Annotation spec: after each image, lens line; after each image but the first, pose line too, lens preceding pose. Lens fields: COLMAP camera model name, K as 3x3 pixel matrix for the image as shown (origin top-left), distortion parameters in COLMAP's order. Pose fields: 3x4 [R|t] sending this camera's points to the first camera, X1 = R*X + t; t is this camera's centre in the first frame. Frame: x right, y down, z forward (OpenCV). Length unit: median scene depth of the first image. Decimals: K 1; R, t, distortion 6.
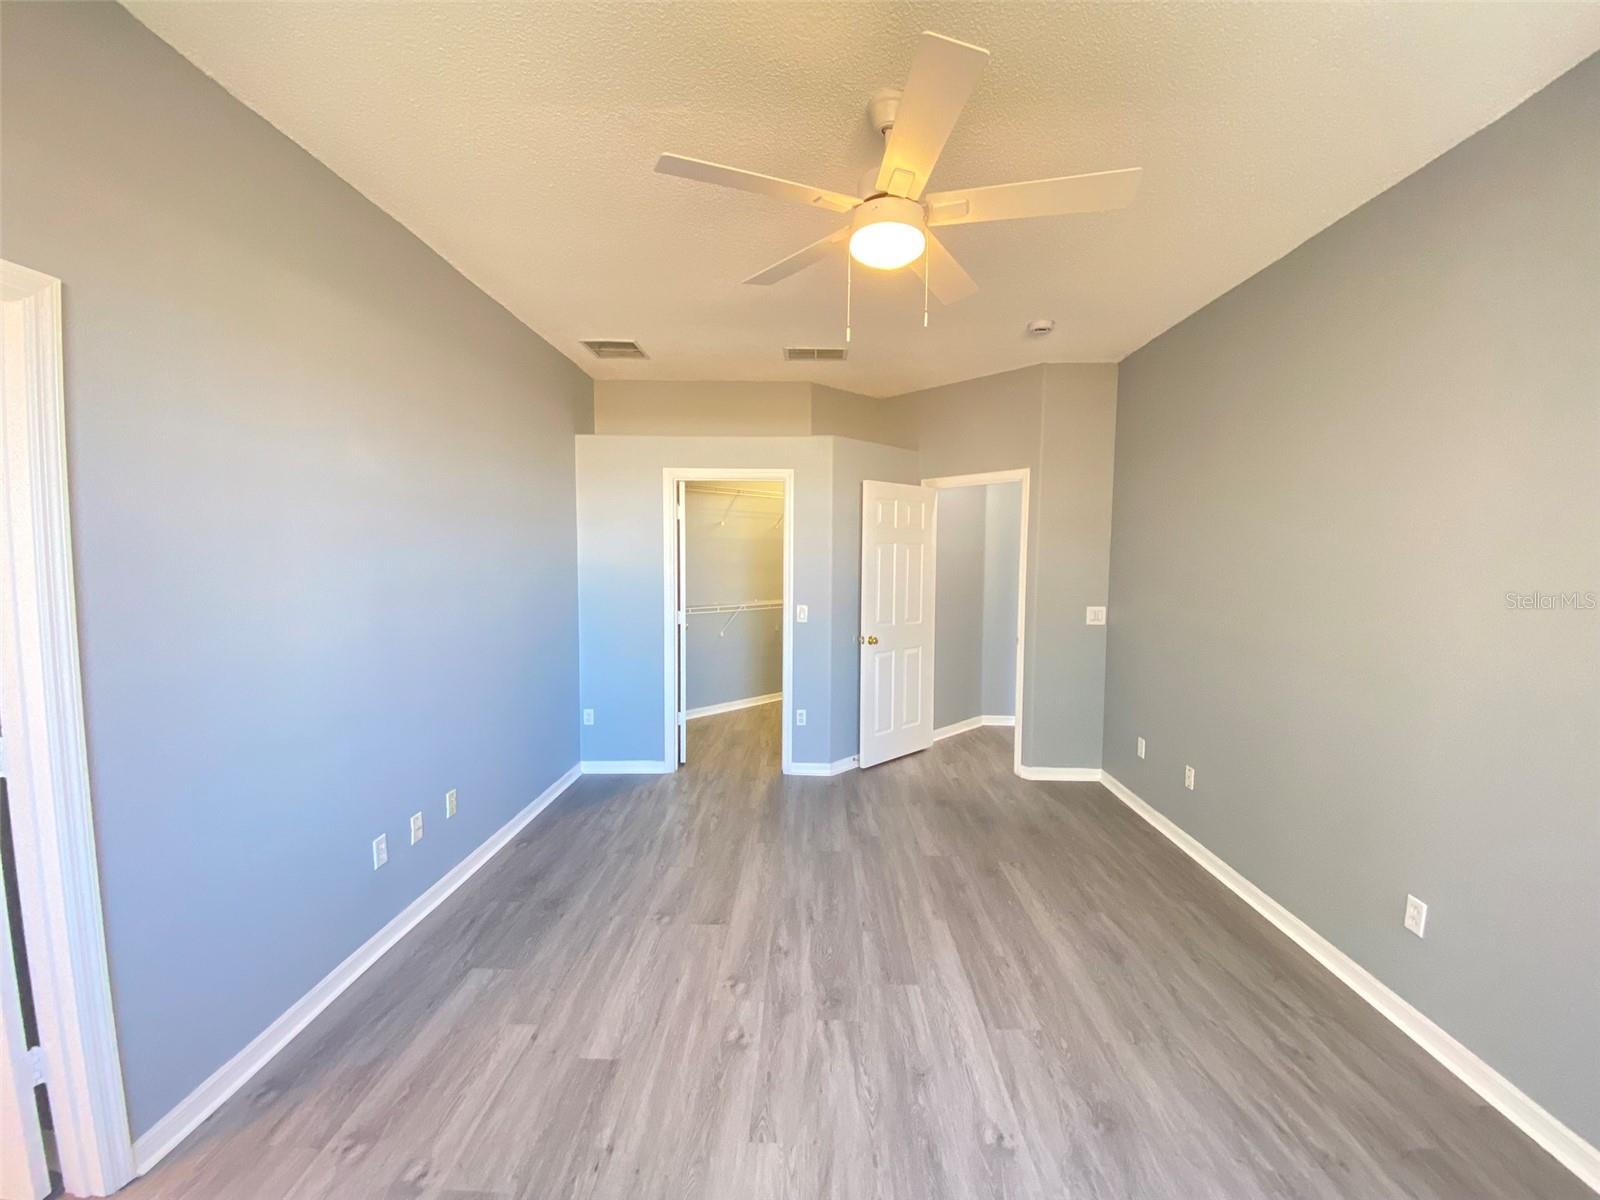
lens RADIAL K [[651.7, 0, 801.4], [0, 651.7, 598.8], [0, 0, 1]] dist [0.019879, -0.020938]
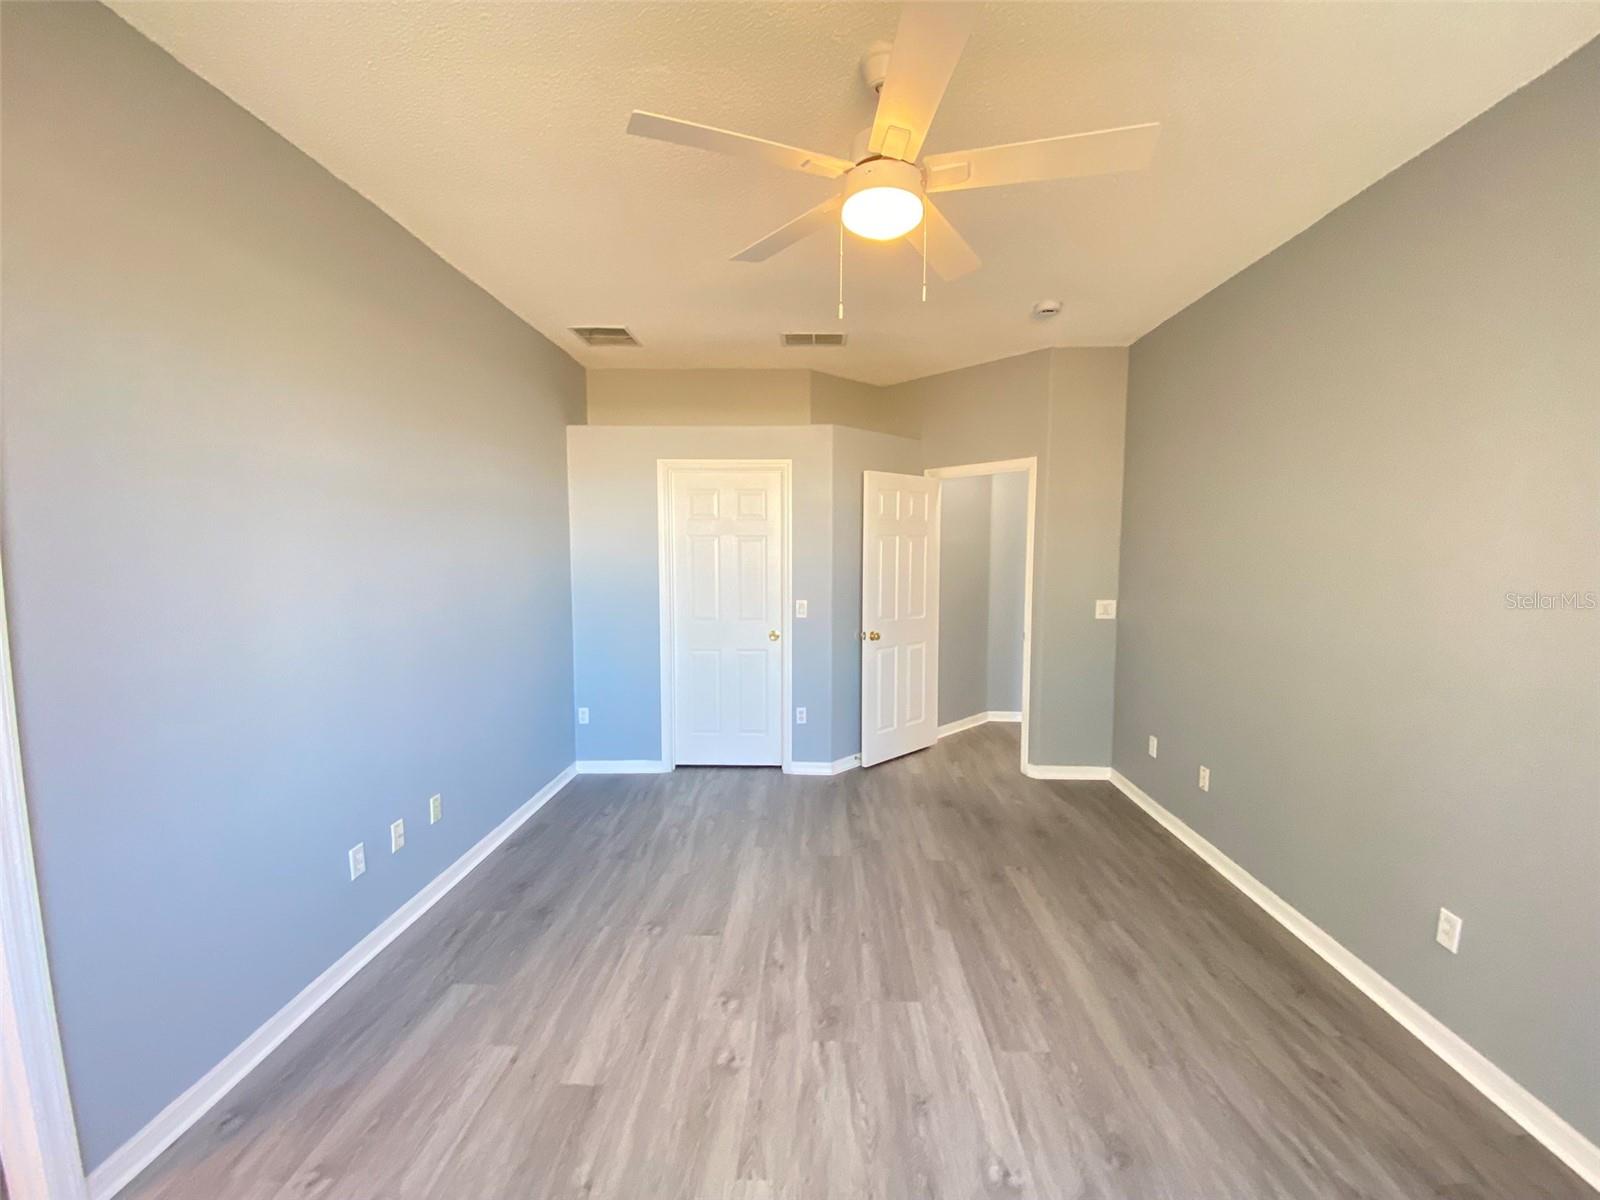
lens RADIAL K [[651.7, 0, 801.4], [0, 651.7, 598.8], [0, 0, 1]] dist [0.019879, -0.020938]
pose [[0.999947, -0.005371, -0.008791, 0.016255], [0.005473, 0.999918, 0.011607, -0.005832], [0.008728, -0.011655, 0.999894, 0.049877]]
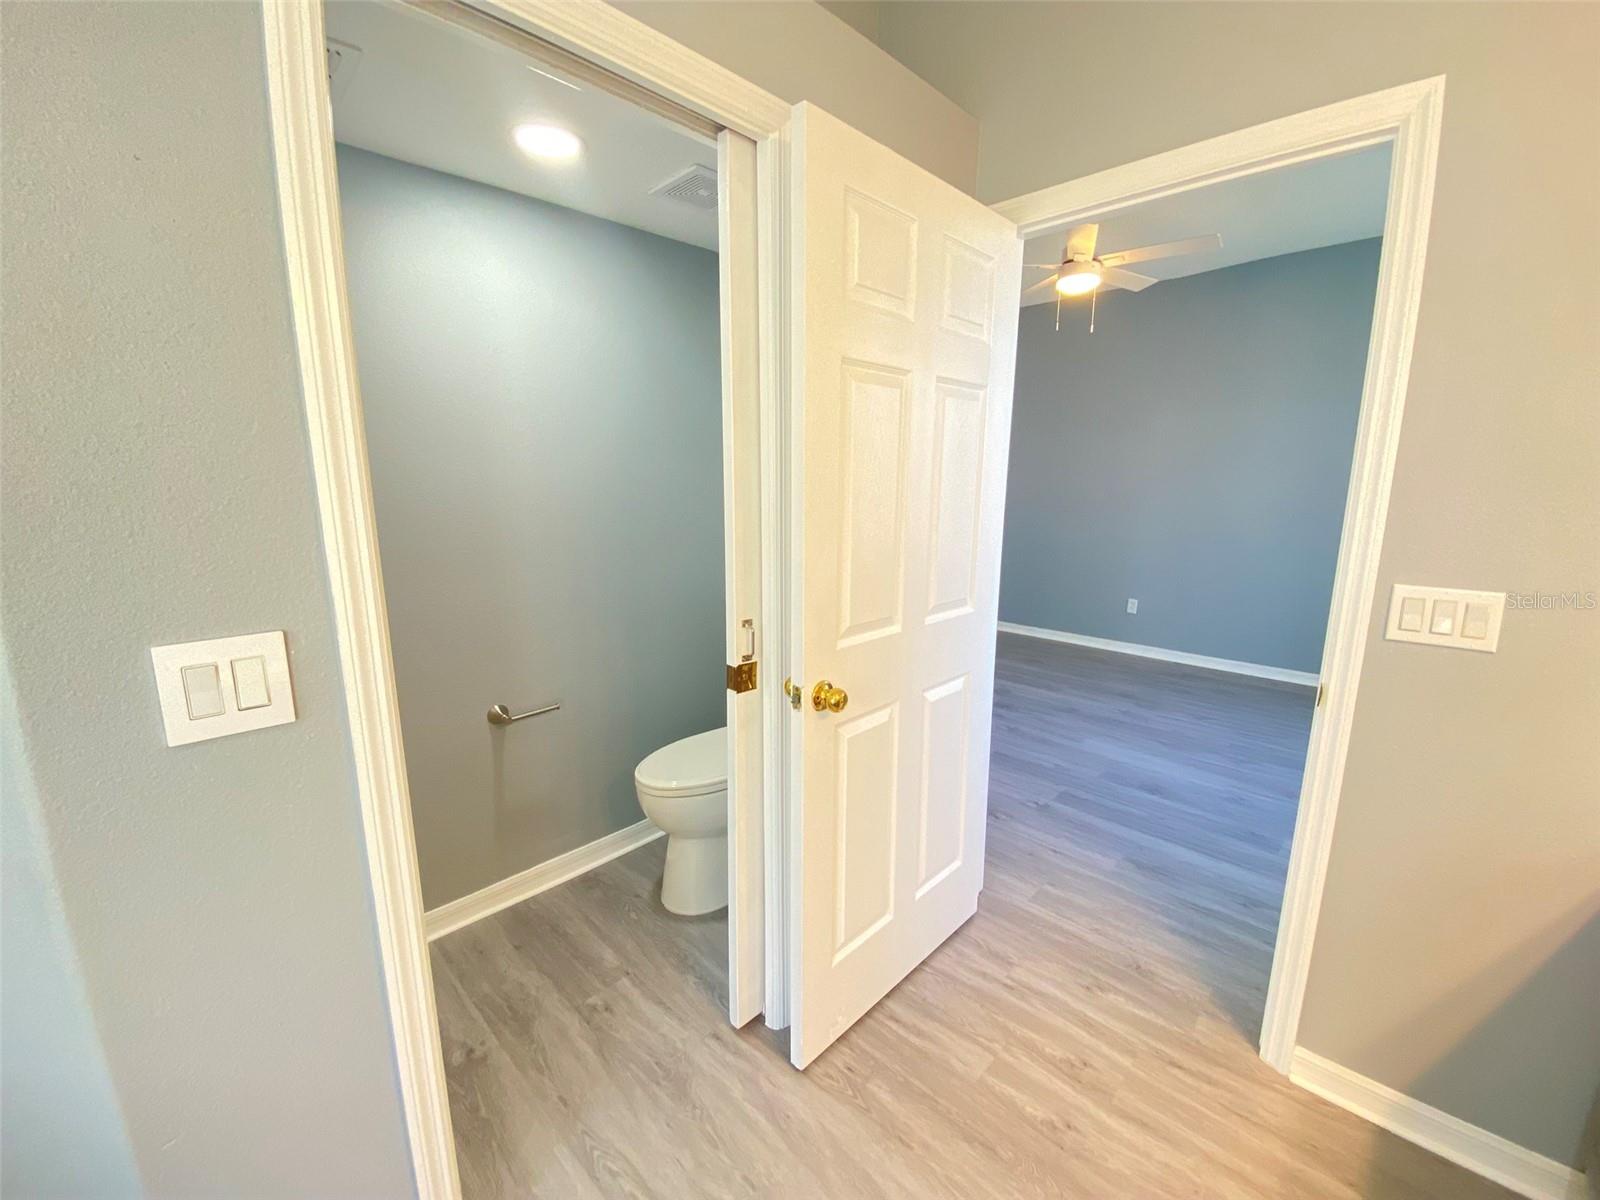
lens RADIAL K [[651.7, 0, 801.4], [0, 651.7, 598.8], [0, 0, 1]] dist [0.019879, -0.020938]
pose [[0.686724, -0.141627, 0.712988, -1.351923], [0.054677, 0.988122, 0.143616, 0.028245], [-0.724859, -0.059641, 0.686311, 0.166319]]
